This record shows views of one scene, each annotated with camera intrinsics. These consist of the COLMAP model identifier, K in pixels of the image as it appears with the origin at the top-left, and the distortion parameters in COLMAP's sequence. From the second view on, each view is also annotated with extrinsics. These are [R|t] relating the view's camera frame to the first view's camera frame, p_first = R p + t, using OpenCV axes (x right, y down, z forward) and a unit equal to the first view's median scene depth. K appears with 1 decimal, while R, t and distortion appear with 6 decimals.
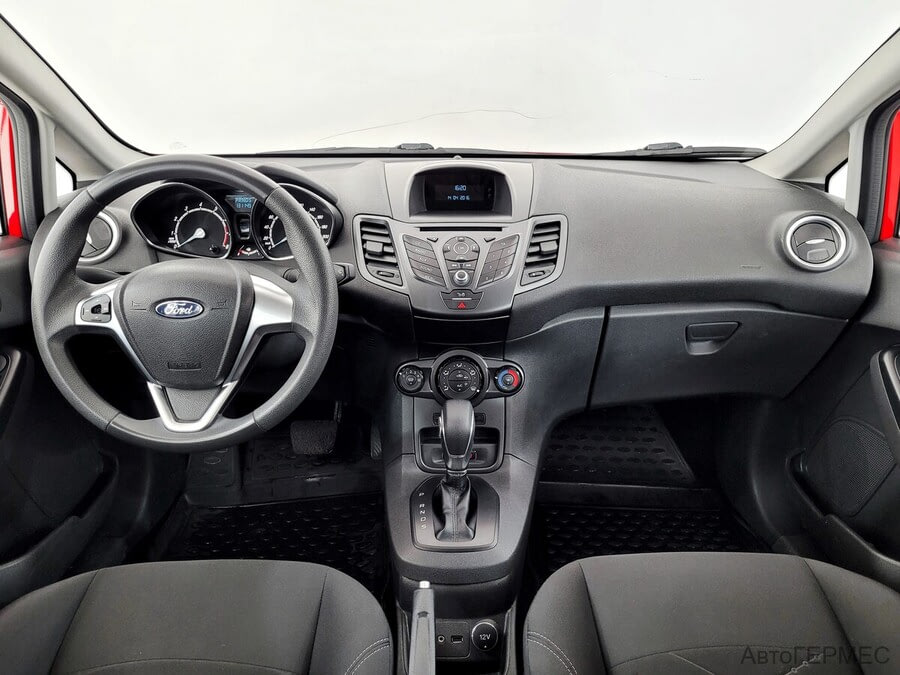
lens RADIAL K [[690.4, 0, 430.0], [0, 690.4, 337.0], [0, 0, 1]] dist [0.035761, -0.000100]
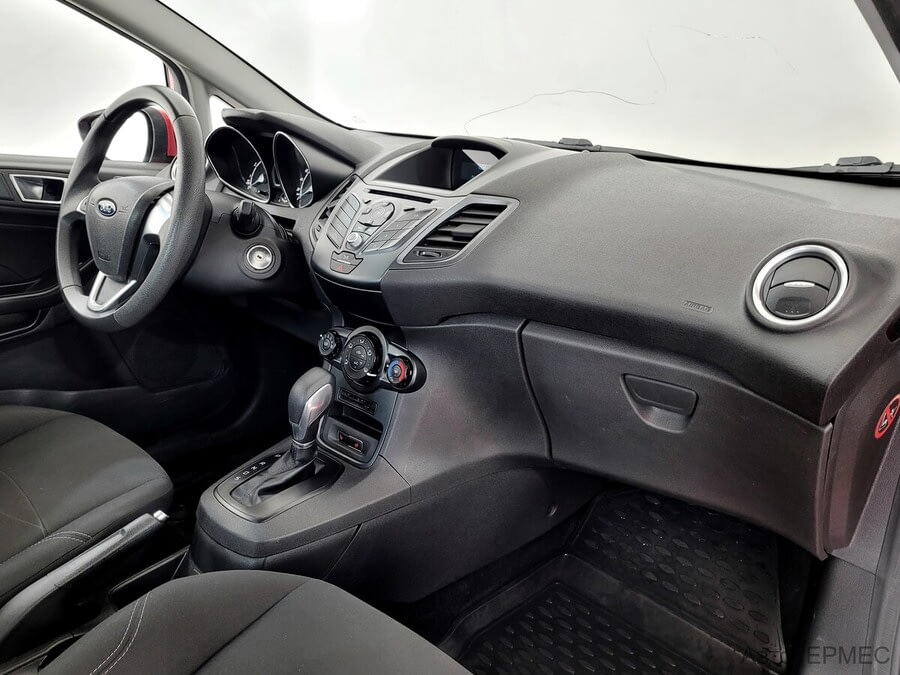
lens RADIAL K [[690.4, 0, 430.0], [0, 690.4, 337.0], [0, 0, 1]] dist [0.035761, -0.000100]
pose [[0.757014, 0.248856, -0.604153, 0.655312], [-0.283899, 0.958065, 0.038905, -0.025488], [0.588499, 0.142066, 0.795918, 0.323815]]
